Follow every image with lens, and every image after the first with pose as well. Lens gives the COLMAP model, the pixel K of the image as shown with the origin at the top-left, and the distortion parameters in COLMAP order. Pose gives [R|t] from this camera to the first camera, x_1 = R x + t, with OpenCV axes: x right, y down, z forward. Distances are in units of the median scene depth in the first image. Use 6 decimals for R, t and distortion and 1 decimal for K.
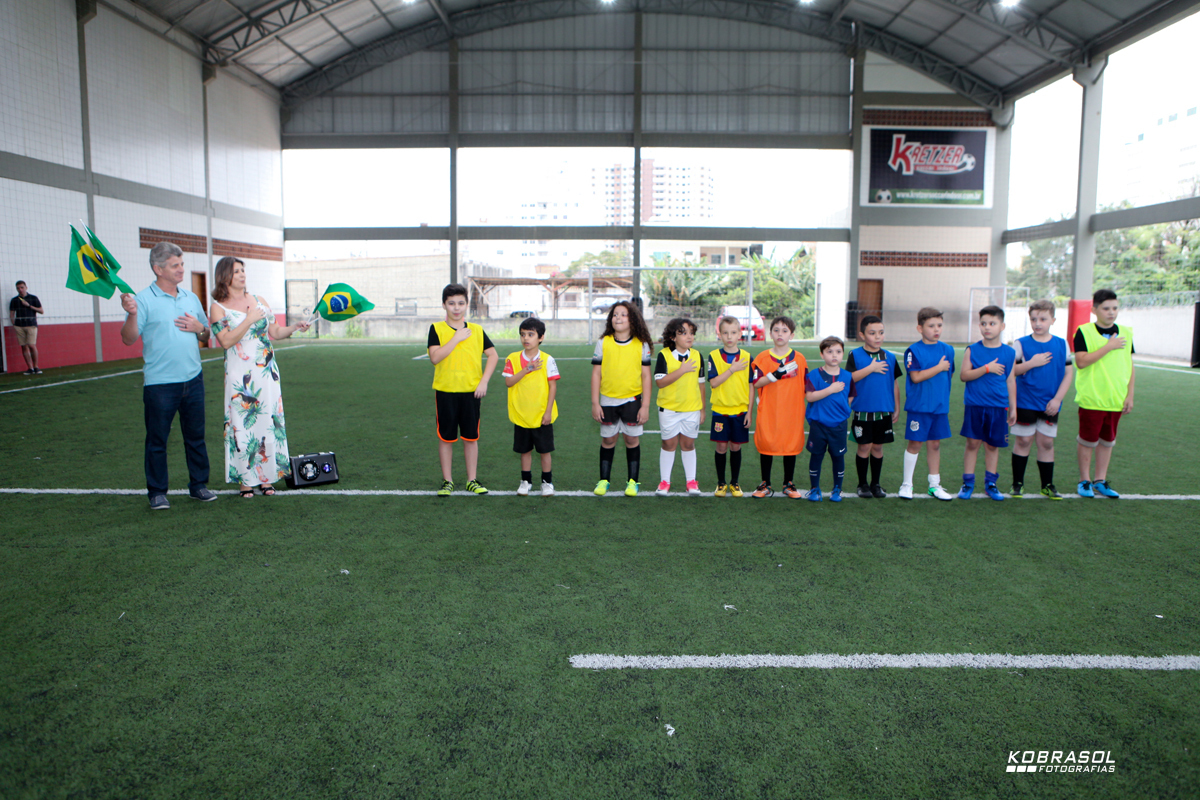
lens RADIAL K [[926.2, 0, 600.0], [0, 926.2, 400.0], [0, 0, 1]] dist [-0.083195, 0.093217]
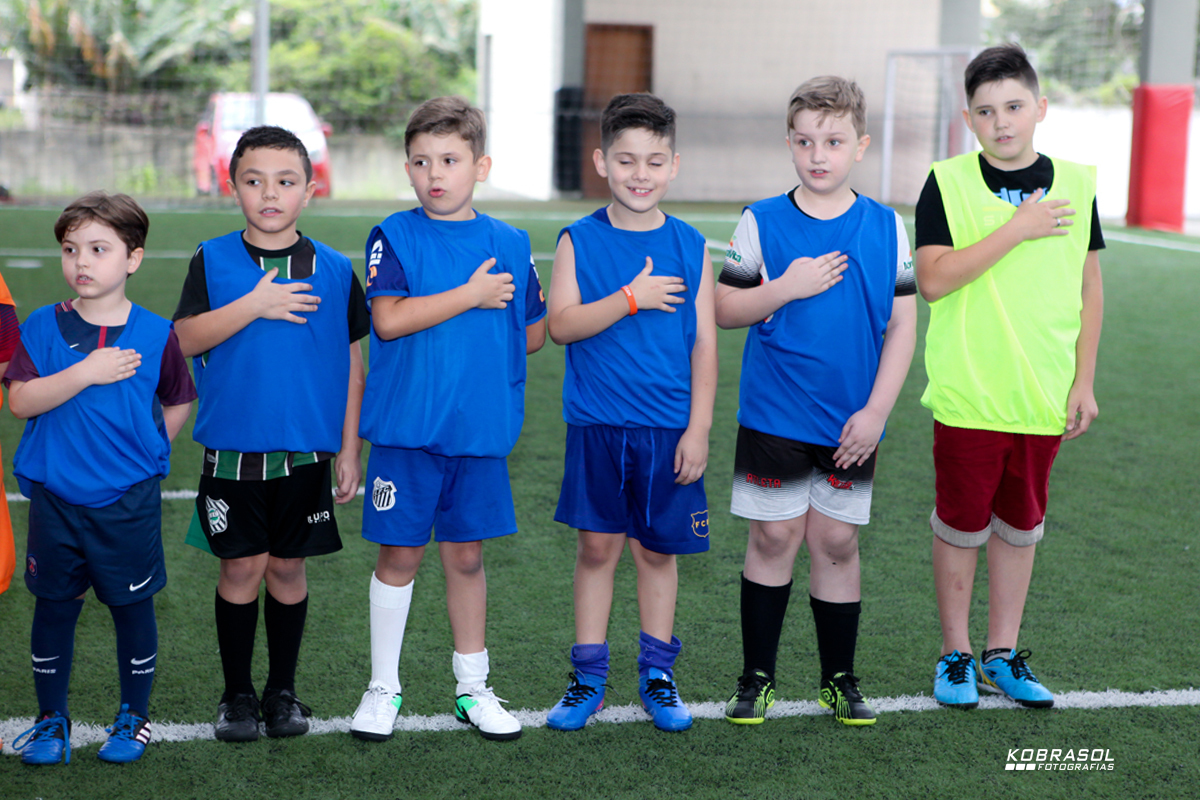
lens RADIAL K [[2516.9, 0, 599.2], [0, 2516.9, 401.3], [0, 0, 1]] dist [0.226473, 0.024310]
pose [[0.971472, -0.013928, 0.236743, 0.207696], [0.009552, 0.999762, 0.019622, -0.017615], [-0.236960, -0.016801, 0.971374, 0.177343]]
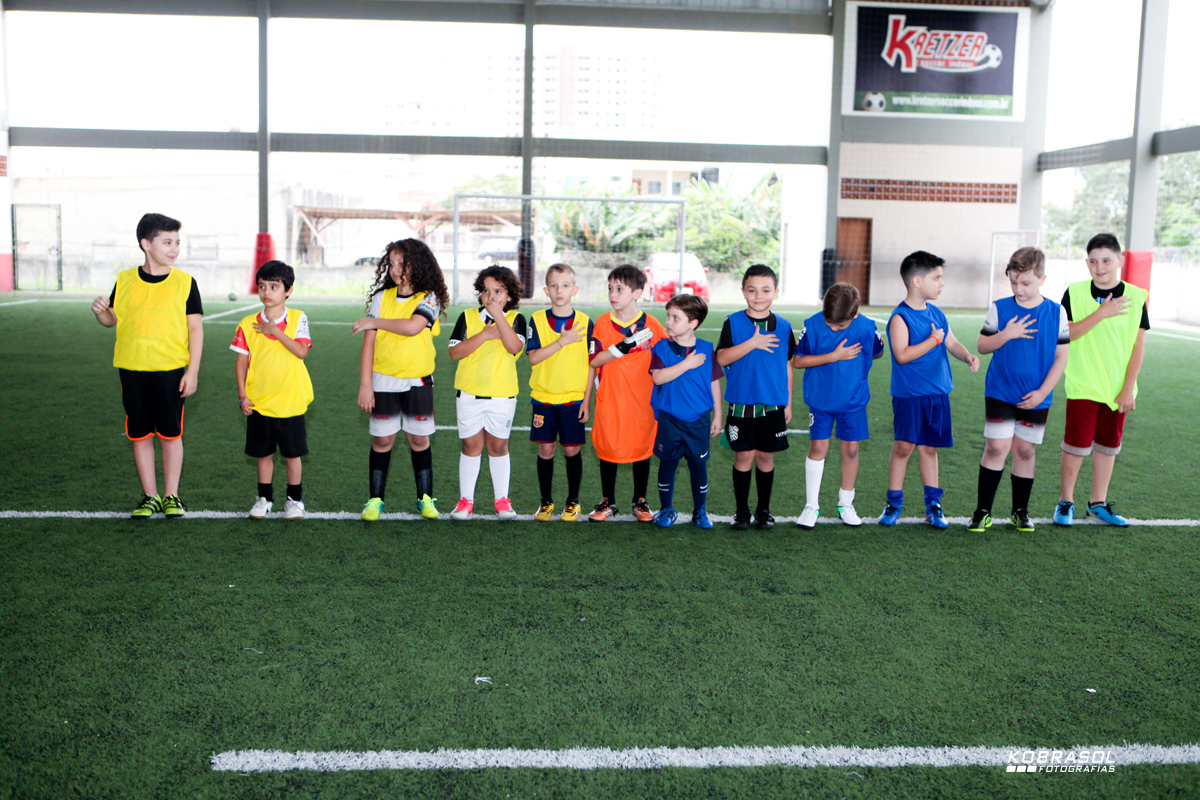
lens RADIAL K [[1302.5, 0, 600.0], [0, 1302.5, 400.0], [0, 0, 1]] dist [-0.027228, 0.023822]
pose [[0.997365, 0.006921, 0.072223, 0.096480], [-0.007758, 0.999906, 0.011316, 0.001338], [-0.072138, -0.011846, 0.997324, 0.011554]]
